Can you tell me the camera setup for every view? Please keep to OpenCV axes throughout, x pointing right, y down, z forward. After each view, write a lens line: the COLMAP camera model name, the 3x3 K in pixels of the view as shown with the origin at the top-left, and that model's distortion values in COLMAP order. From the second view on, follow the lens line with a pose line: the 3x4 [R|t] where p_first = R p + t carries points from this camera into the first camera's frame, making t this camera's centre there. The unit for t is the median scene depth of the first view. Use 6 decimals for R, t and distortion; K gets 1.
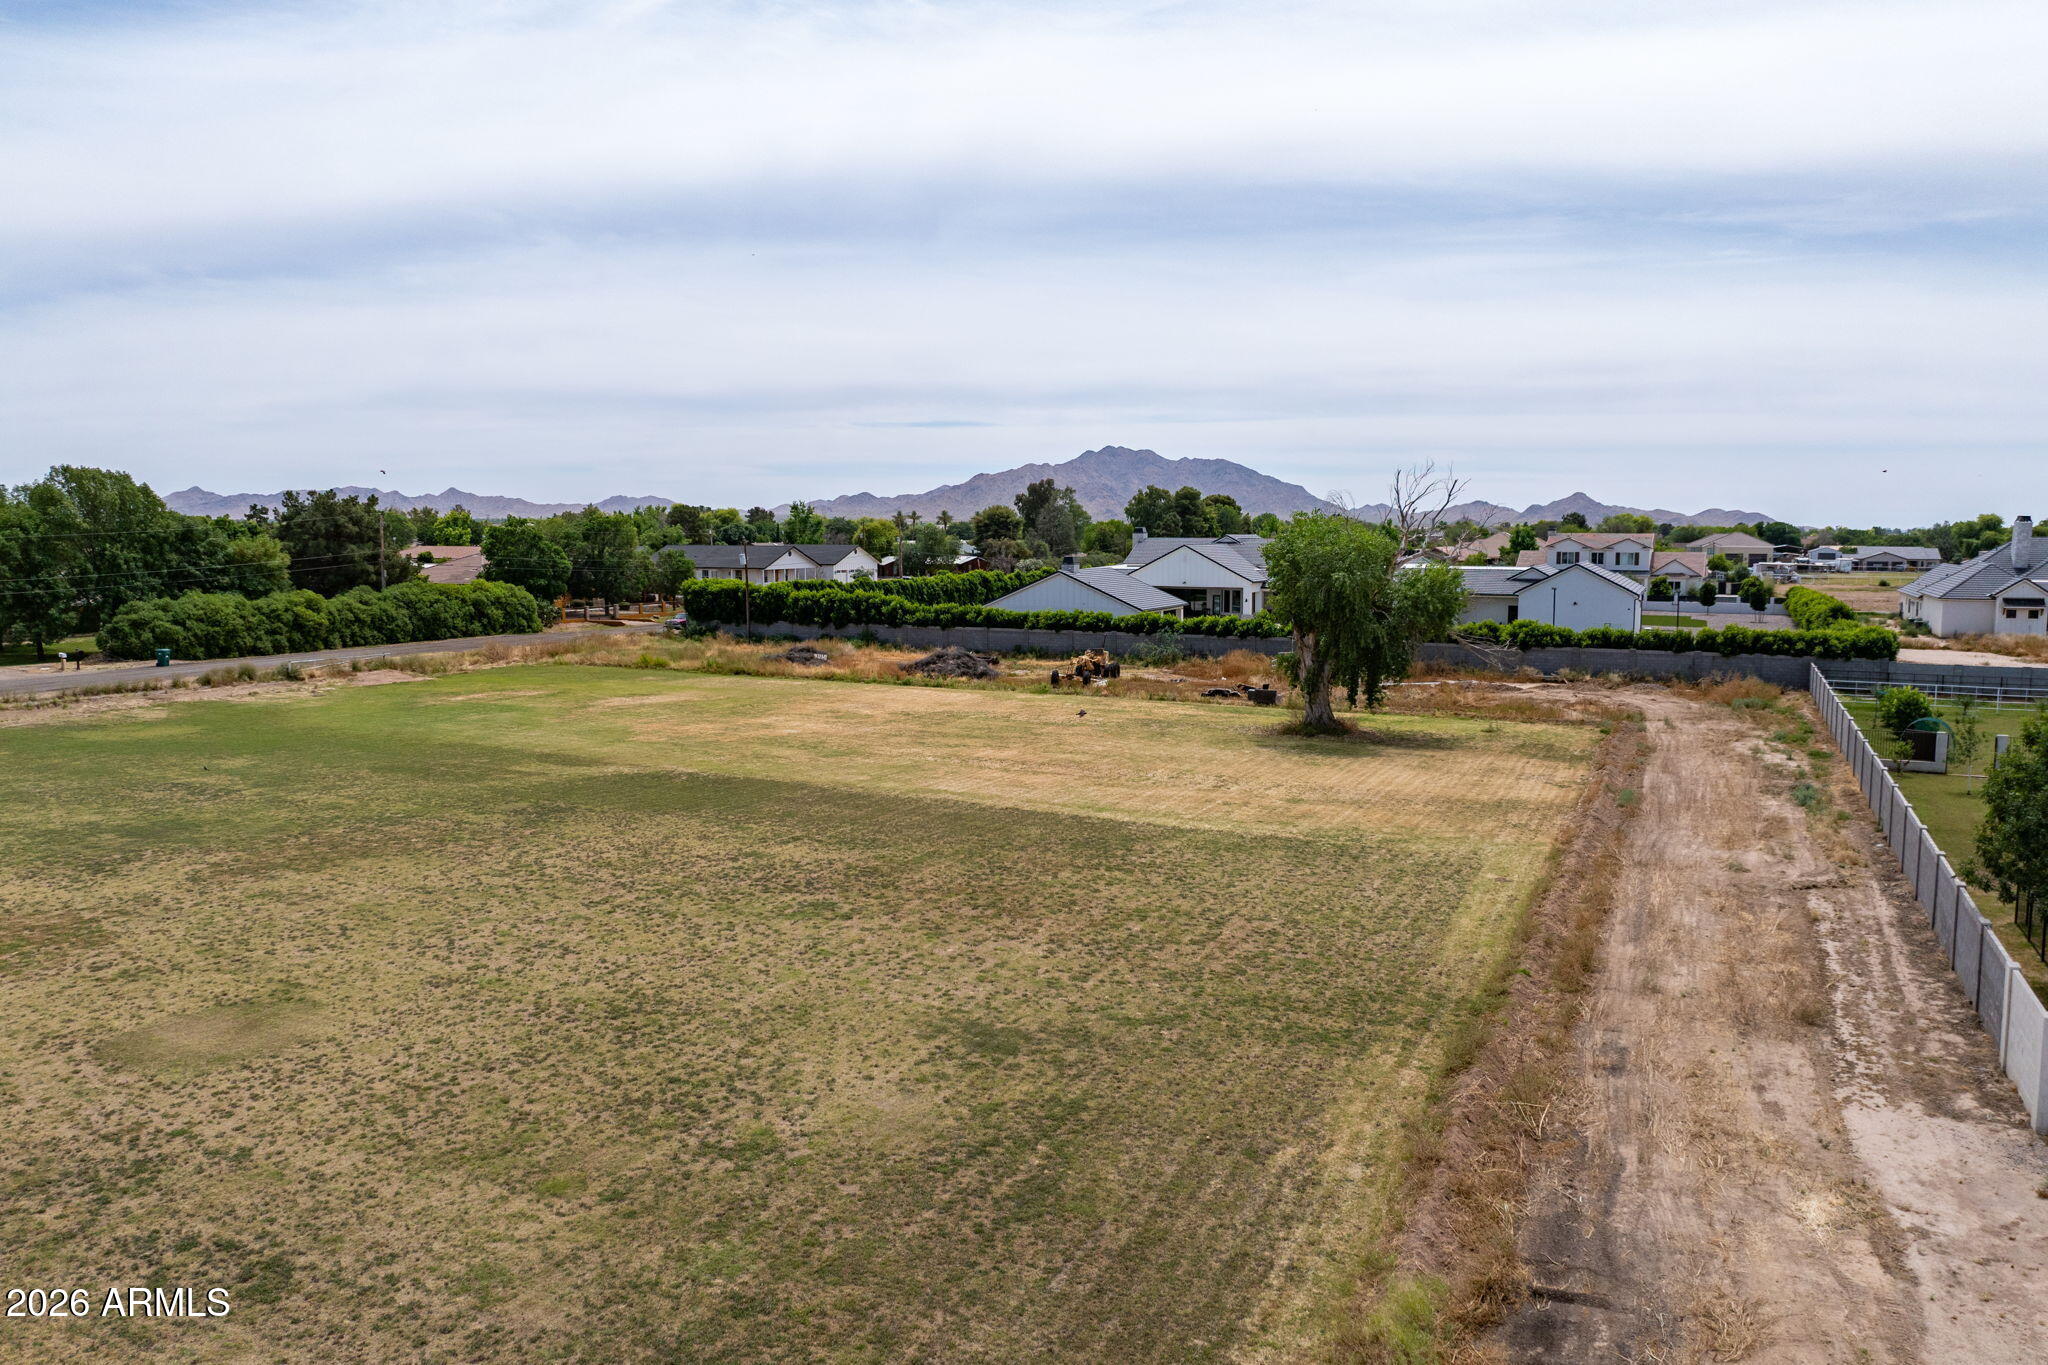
lens RADIAL K [[1444.8, 0, 1036.1], [0, 1444.8, 664.2], [0, 0, 1]] dist [-0.029868, -0.023004]
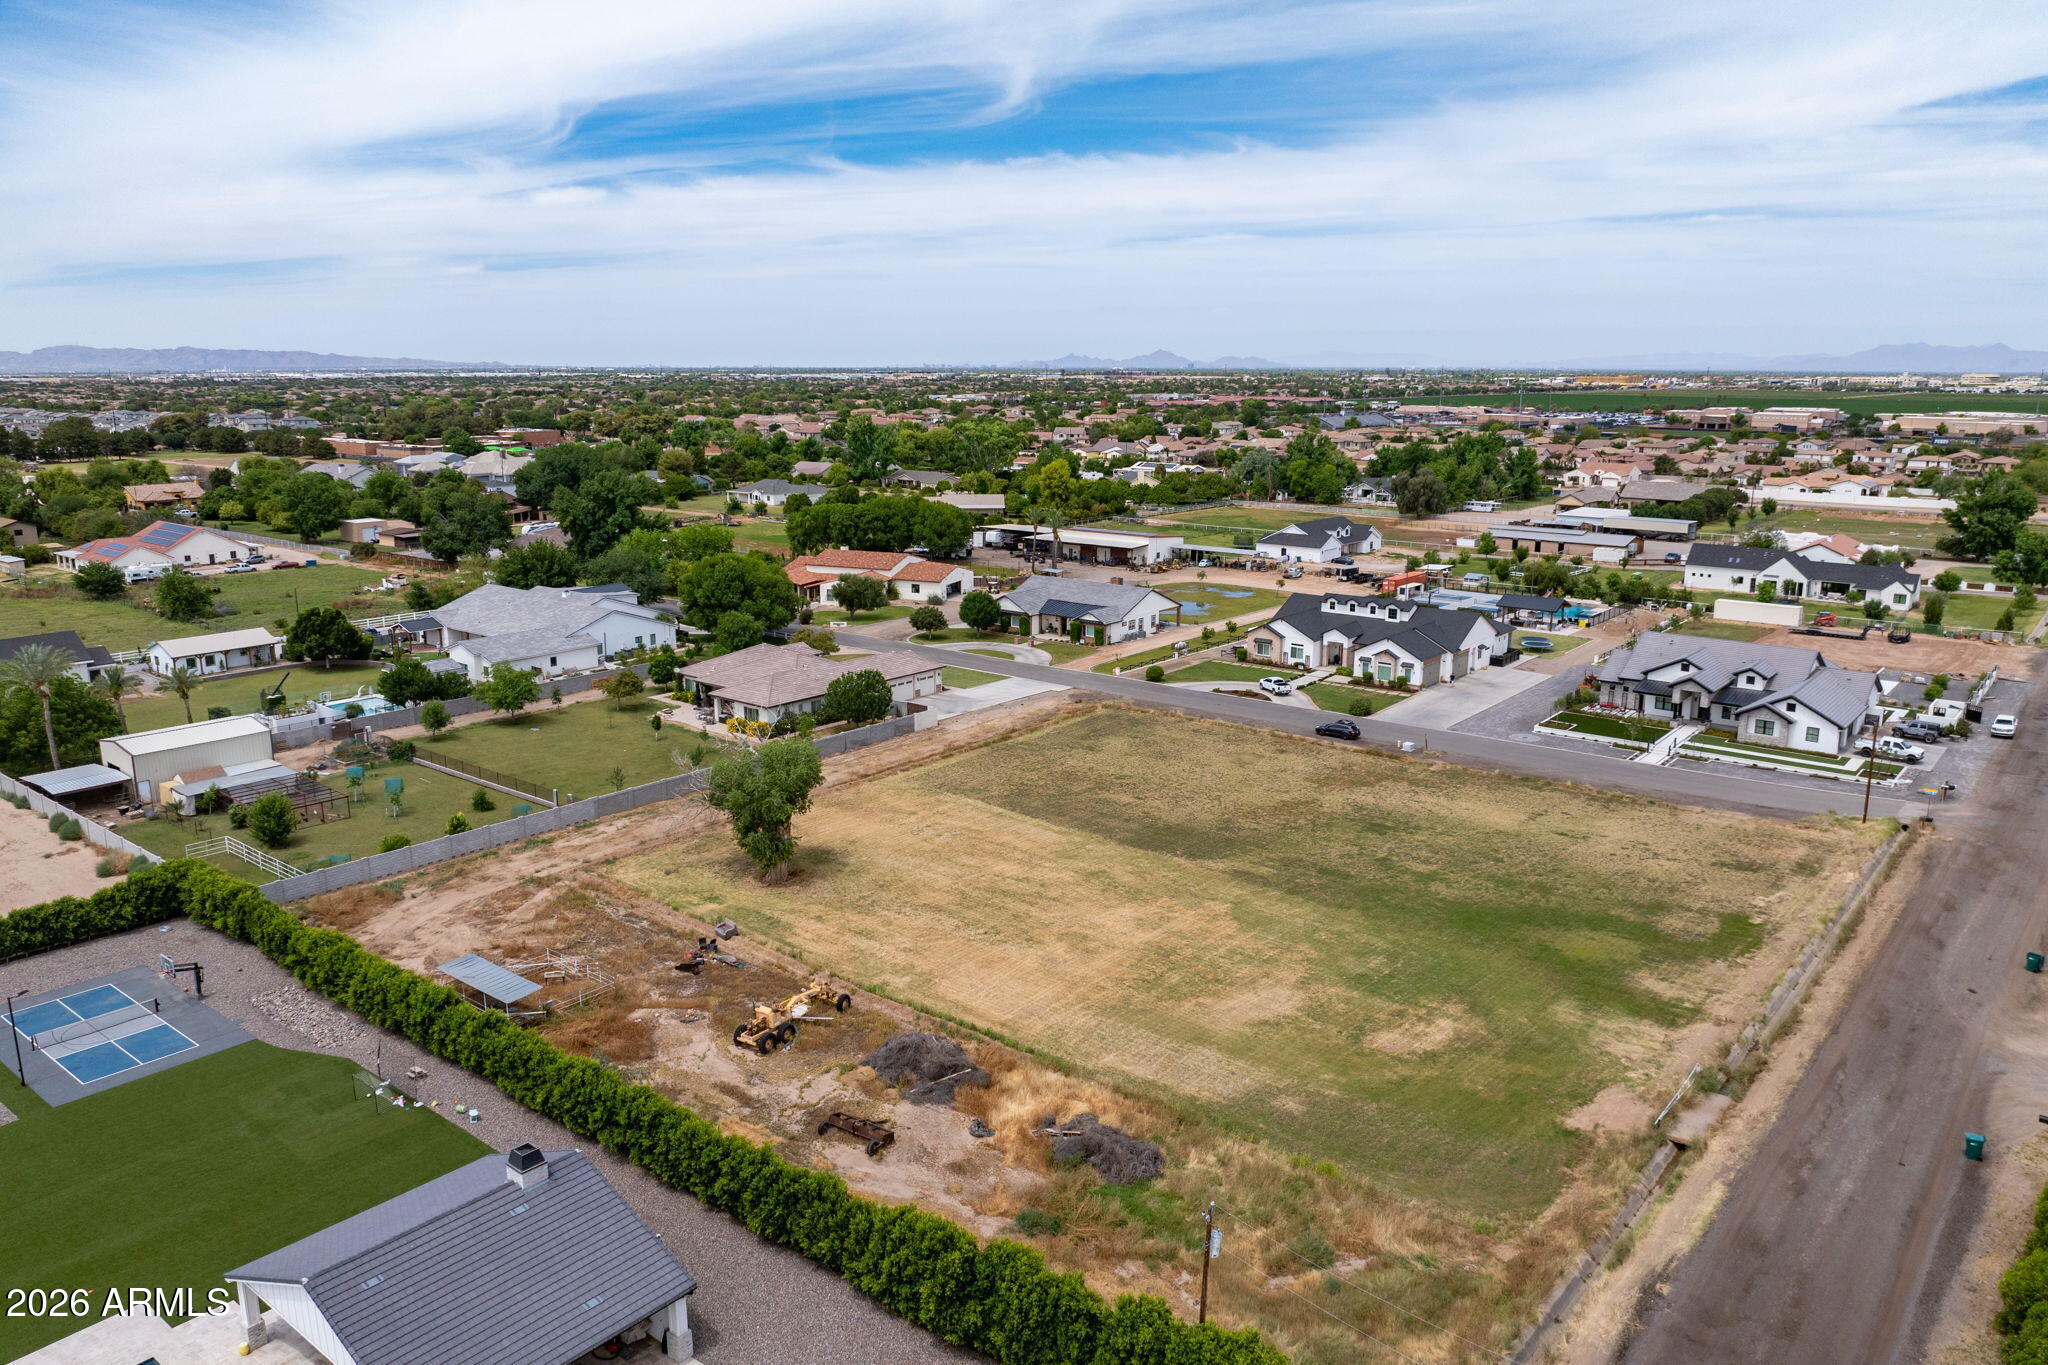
lens RADIAL K [[1450.7, 0, 1037.2], [0, 1450.7, 641.8], [0, 0, 1]] dist [-0.030684, -0.015253]
pose [[-0.971656, -0.049333, 0.231195, -0.485041], [0.017553, 0.960228, 0.278665, -0.731924], [-0.235748, 0.274825, -0.932145, 2.728217]]
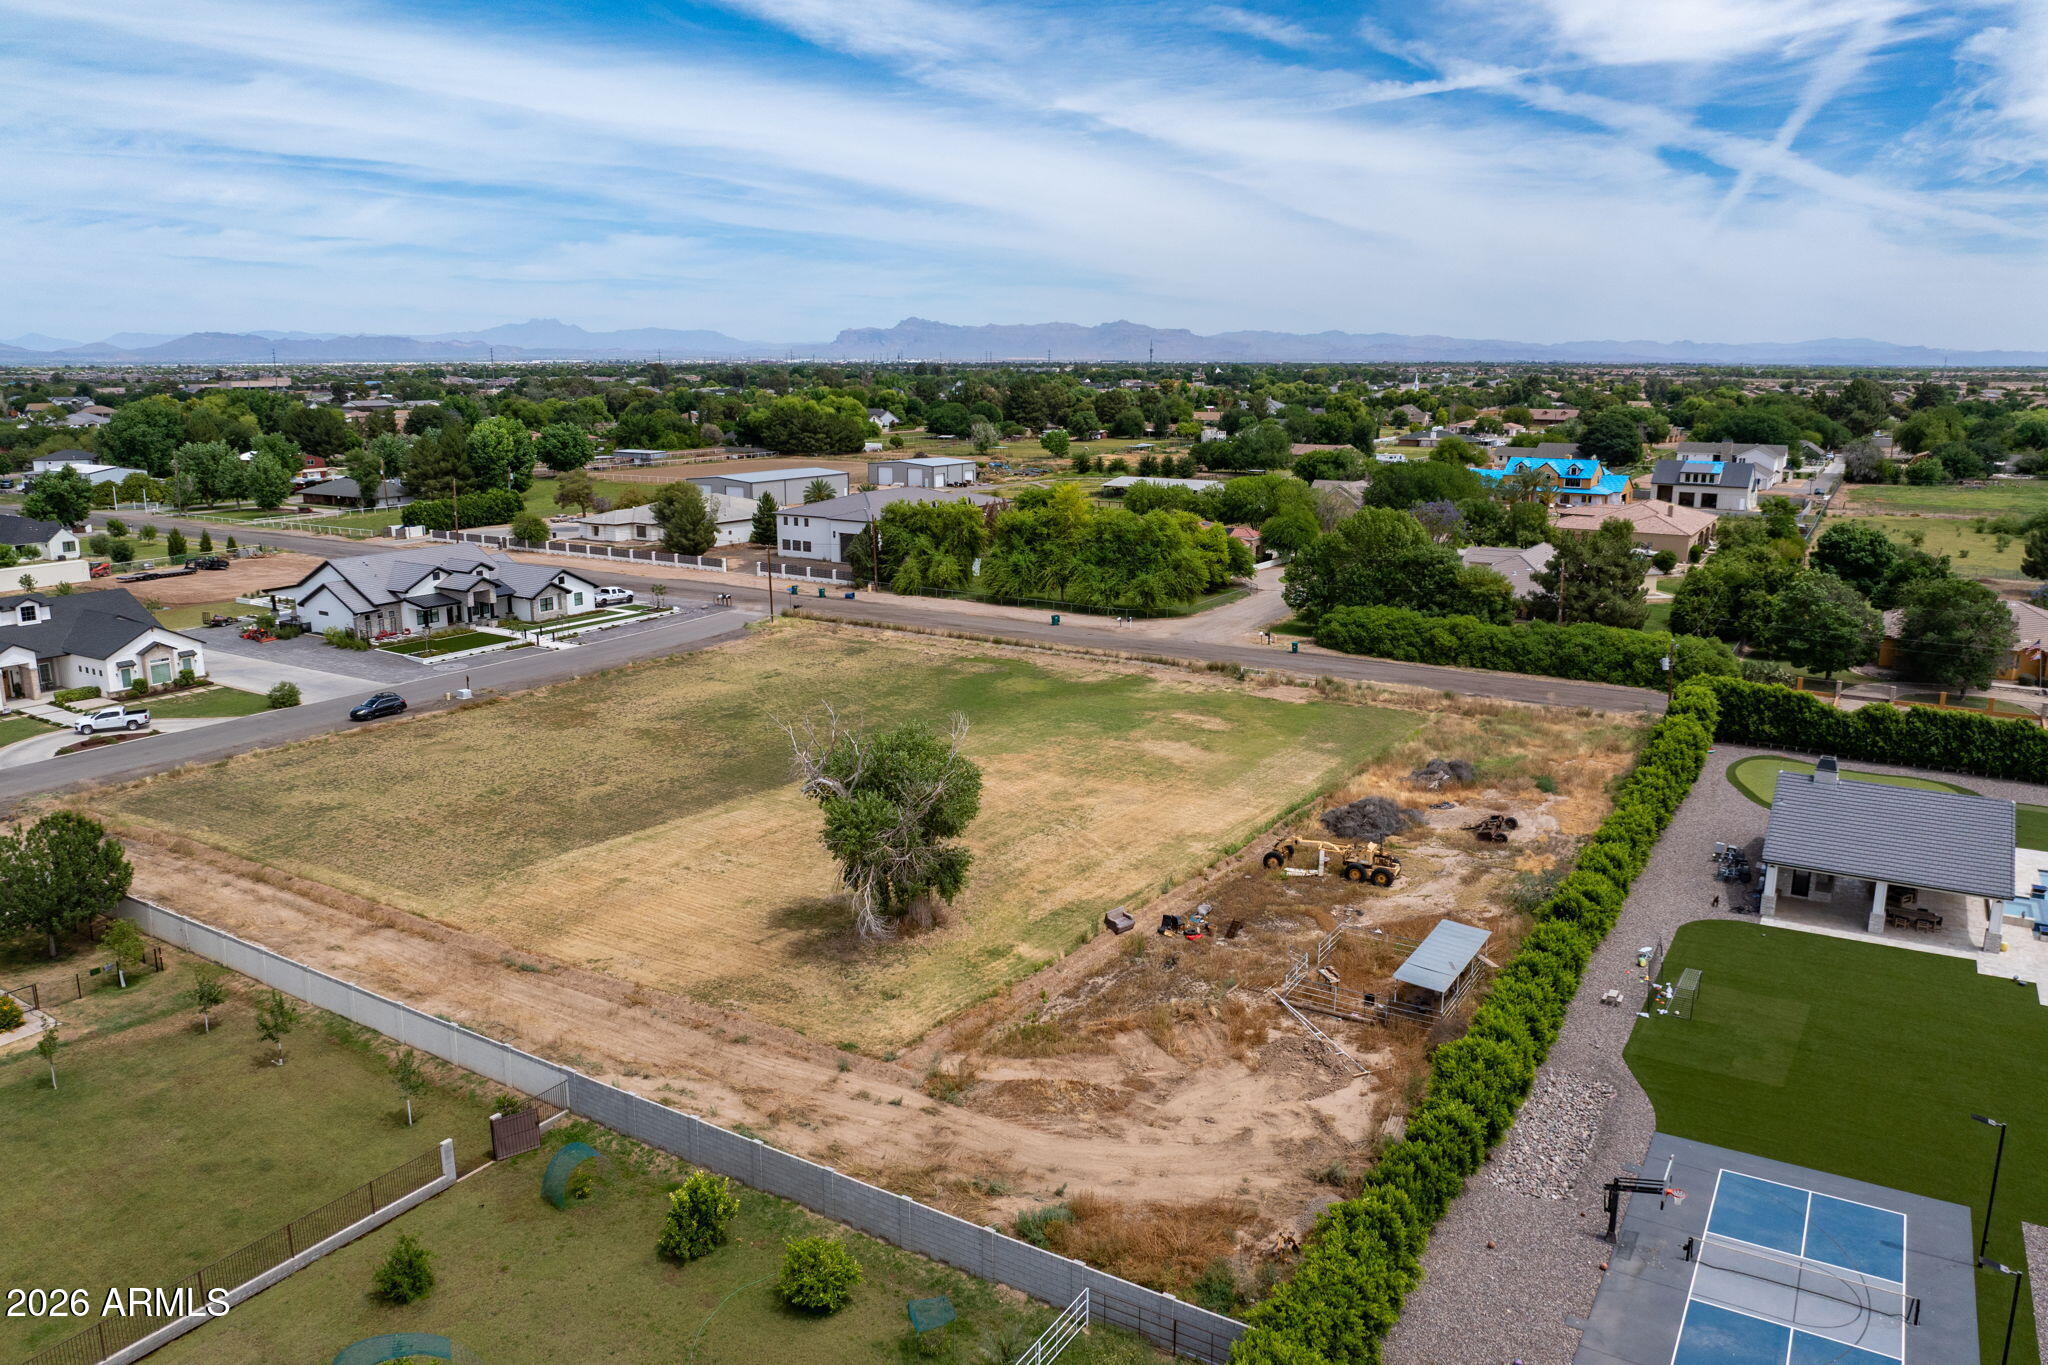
lens RADIAL K [[1444.6, 0, 1035.9], [0, 1444.6, 657.6], [0, 0, 1]] dist [-0.031285, -0.015627]
pose [[-0.113690, 0.197504, -0.973687, 1.418674], [-0.095852, 0.973289, 0.208615, -0.450204], [0.988882, 0.117047, -0.091722, 1.387527]]
